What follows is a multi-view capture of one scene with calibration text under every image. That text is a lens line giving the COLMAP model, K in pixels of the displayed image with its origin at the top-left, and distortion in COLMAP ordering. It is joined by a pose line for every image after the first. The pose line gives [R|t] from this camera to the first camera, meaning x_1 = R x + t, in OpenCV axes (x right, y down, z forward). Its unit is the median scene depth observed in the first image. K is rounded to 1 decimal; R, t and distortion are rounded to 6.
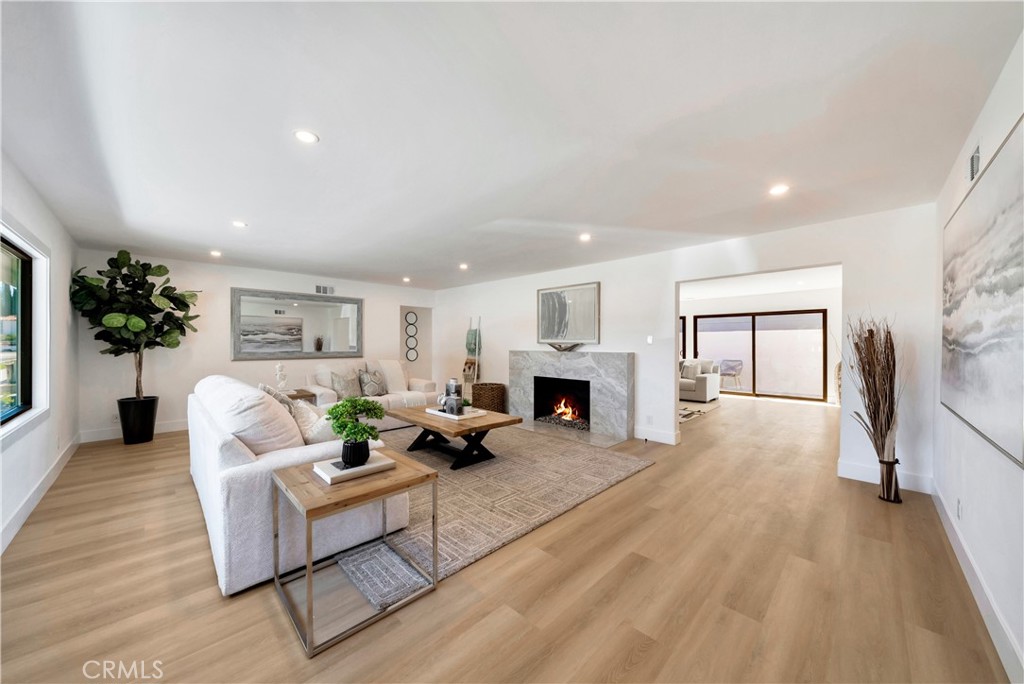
lens RADIAL K [[358.0, 0, 507.7], [0, 358.0, 346.4], [0, 0, 1]] dist [-0.008572, -0.000023]
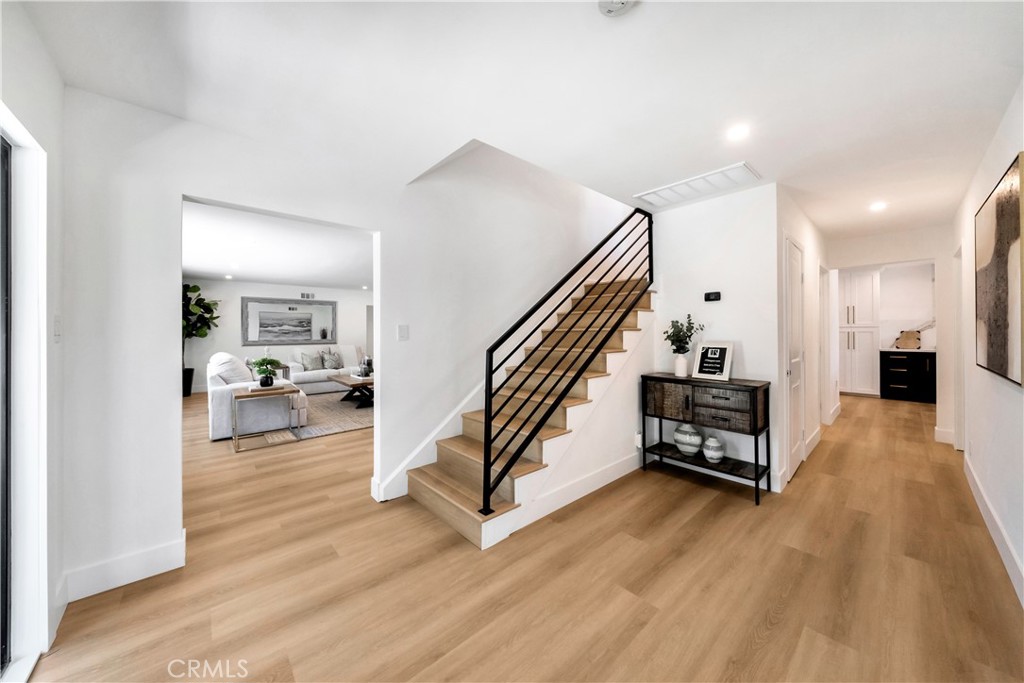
lens RADIAL K [[358.0, 0, 517.5], [0, 358.0, 332.0], [0, 0, 1]] dist [-0.008572, -0.000023]
pose [[0.998239, -0.007115, -0.058884, 0.519343], [0.006687, 0.999950, -0.007470, 0.001261], [0.058935, 0.007063, 0.998237, -0.469994]]
